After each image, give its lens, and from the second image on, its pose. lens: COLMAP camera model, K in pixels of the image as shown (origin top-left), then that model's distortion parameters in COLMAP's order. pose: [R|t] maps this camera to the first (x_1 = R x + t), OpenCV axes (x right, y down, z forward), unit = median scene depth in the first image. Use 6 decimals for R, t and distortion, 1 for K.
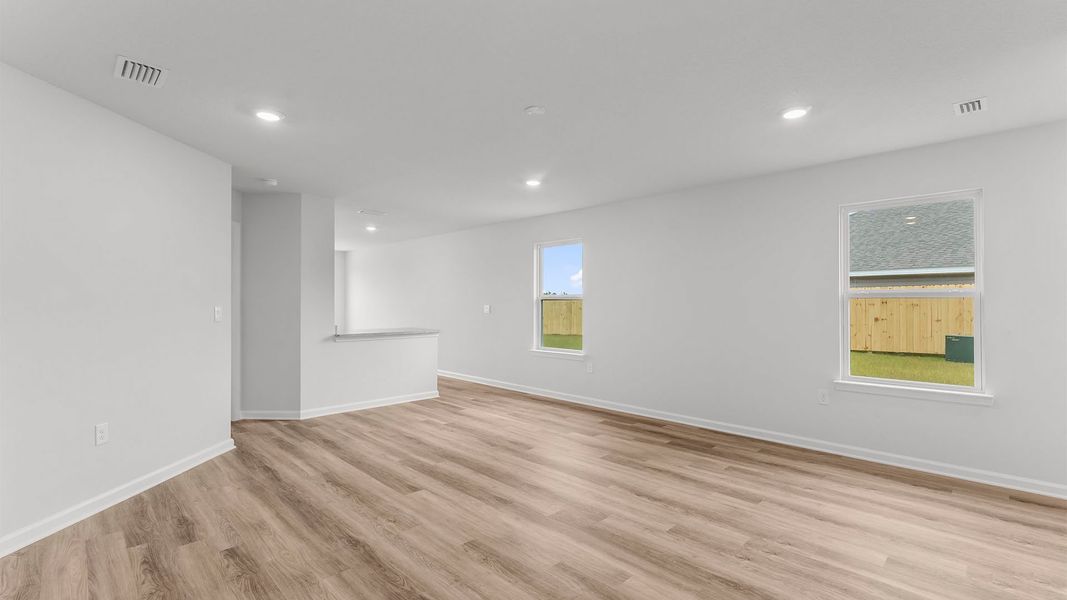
lens RADIAL K [[465.4, 0, 544.5], [0, 465.4, 301.9], [0, 0, 1]] dist [-0.000114, -0.000041]
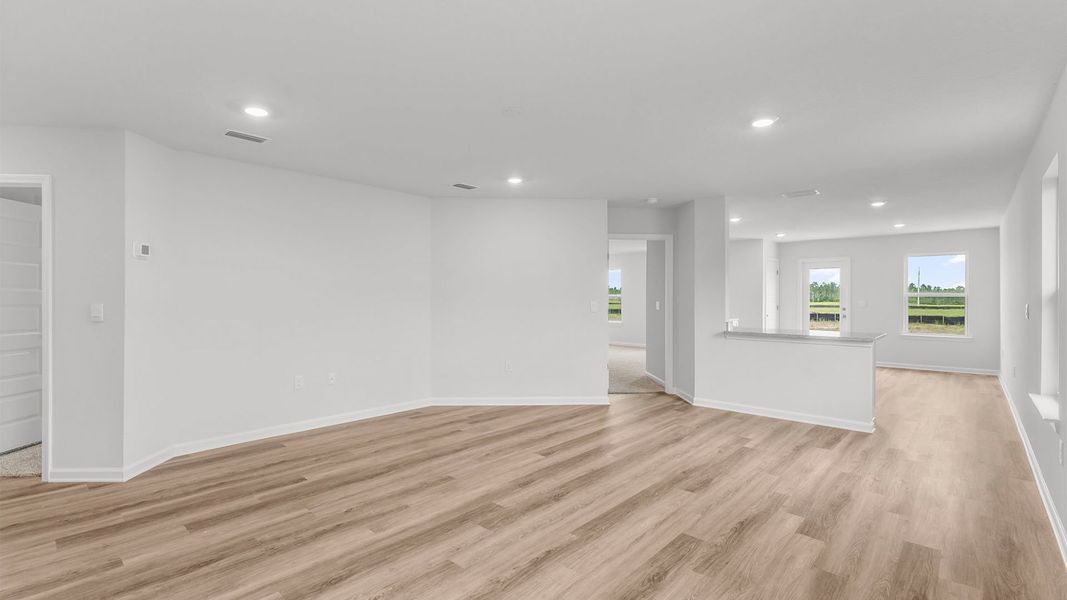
lens RADIAL K [[483.9, 0, 536.3], [0, 483.9, 296.1], [0, 0, 1]] dist [0.001748, 0.000020]
pose [[0.037582, -0.008517, -0.999257, 0.795191], [0.001717, 0.999963, -0.008459, 0.004036], [0.999292, -0.001398, 0.037595, 0.761181]]
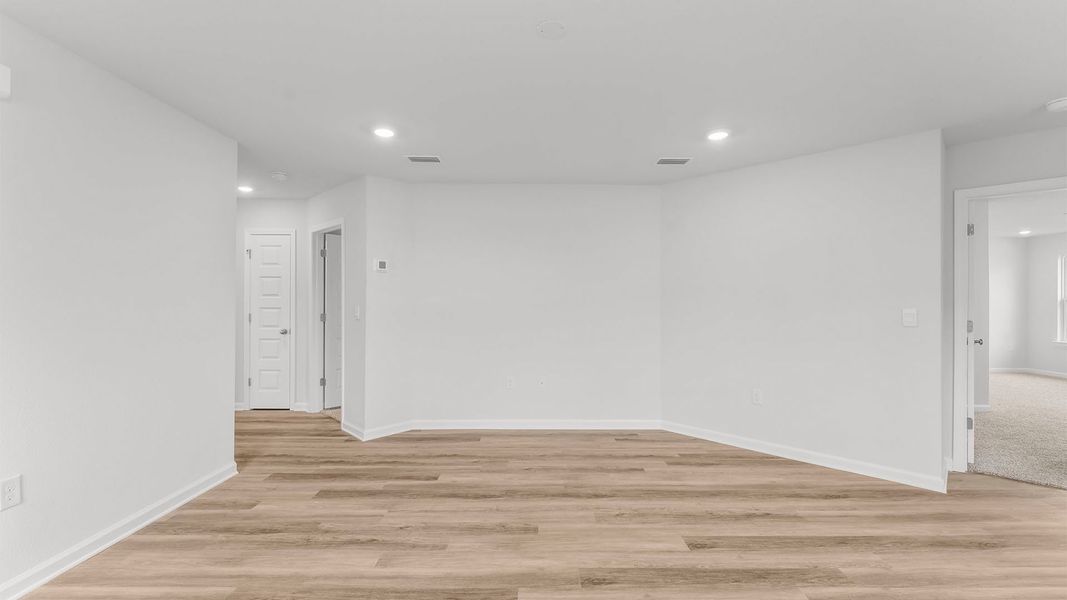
lens RADIAL K [[452.5, 0, 533.5], [0, 452.5, 300.0], [0, 0, 1]] dist [-0.002756, -0.000373]
pose [[-0.714182, -0.008089, -0.699913, 0.361331], [-0.002609, 0.999957, -0.008895, 0.001879], [0.699955, -0.004527, -0.714173, 1.105623]]
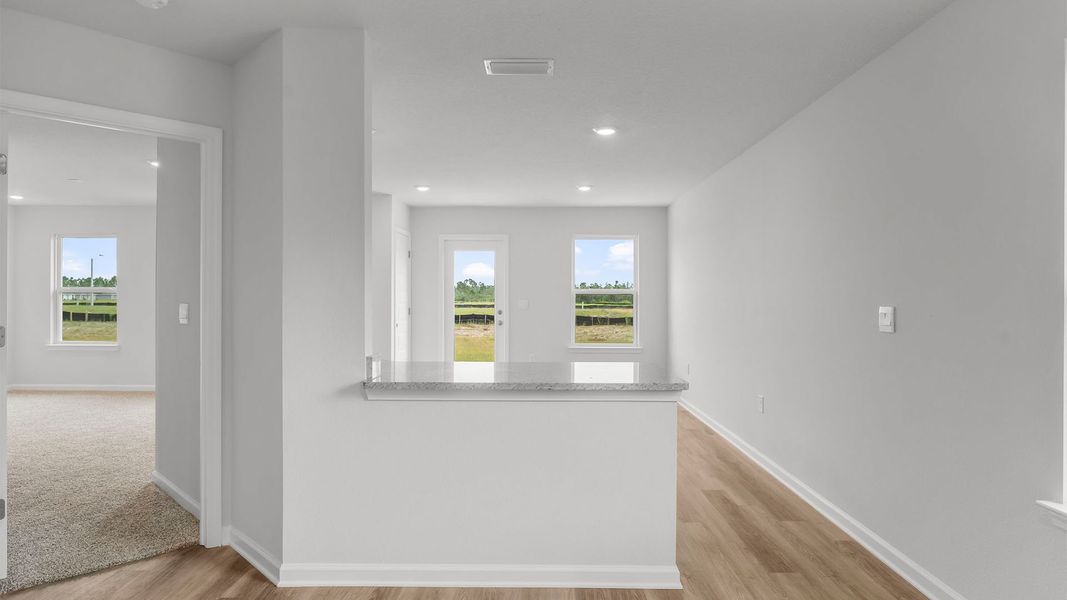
lens RADIAL K [[632.3, 0, 533.5], [0, 632.3, 300.0], [0, 0, 1]] dist [0.006180, 0.000663]
pose [[0.686532, 0.001016, -0.727099, 0.039973], [0.002781, 0.999988, 0.004024, 0.001841], [0.727094, -0.004785, 0.686521, 1.018250]]
